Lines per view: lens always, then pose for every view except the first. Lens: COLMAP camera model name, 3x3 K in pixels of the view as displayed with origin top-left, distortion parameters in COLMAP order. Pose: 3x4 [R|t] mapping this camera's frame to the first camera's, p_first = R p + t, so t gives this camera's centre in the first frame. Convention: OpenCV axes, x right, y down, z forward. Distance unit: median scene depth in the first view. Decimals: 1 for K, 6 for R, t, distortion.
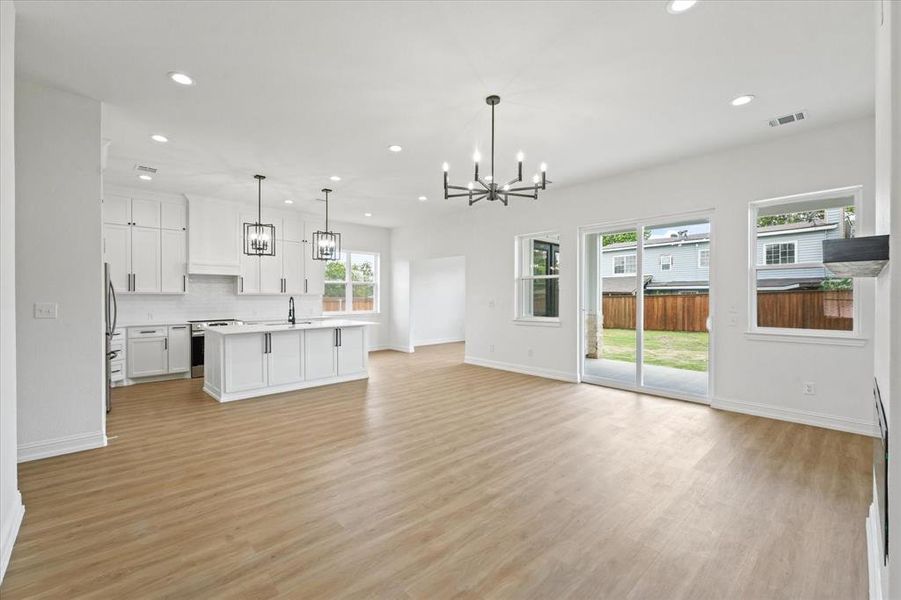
lens RADIAL K [[367.5, 0, 446.1], [0, 367.5, 298.8], [0, 0, 1]] dist [0.000518, 0.000587]
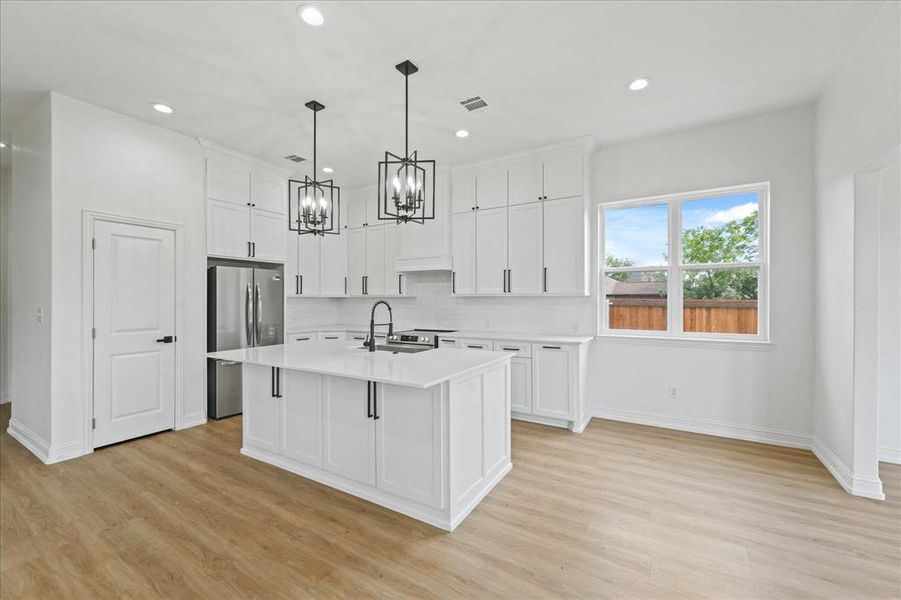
lens RADIAL K [[367.5, 0, 454.7], [0, 367.5, 299.7], [0, 0, 1]] dist [0.000518, 0.000587]
pose [[0.275371, 0.001911, -0.961336, 0.128845], [-0.001740, 0.999997, 0.001489, -0.007619], [0.961336, 0.001263, 0.275374, 0.937254]]
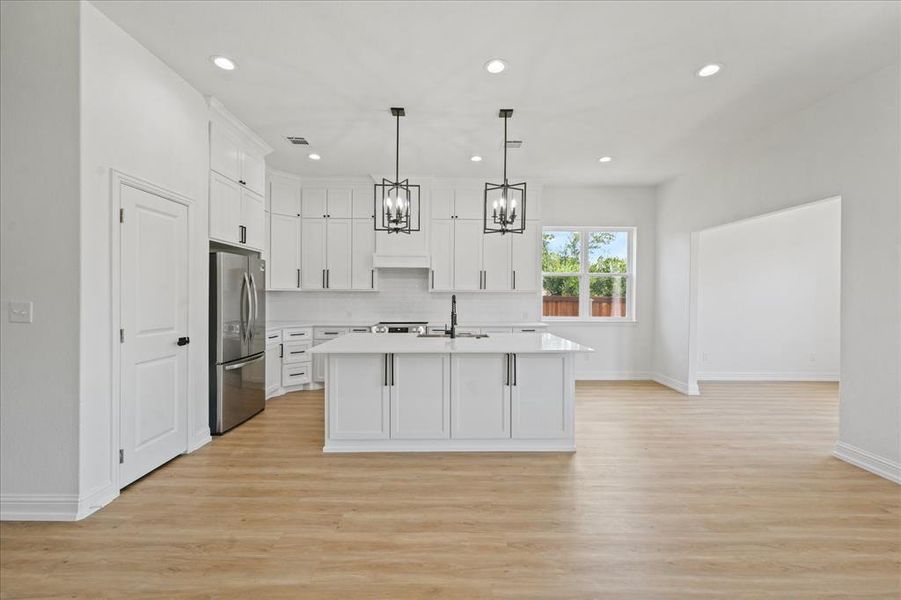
lens RADIAL K [[367.5, 0, 445.8], [0, 367.5, 299.0], [0, 0, 1]] dist [0.000518, 0.000587]
pose [[0.743189, 0.013124, -0.668952, -0.001787], [-0.009565, 0.999914, 0.008991, -0.004033], [0.669013, -0.000283, 0.743251, 0.515983]]
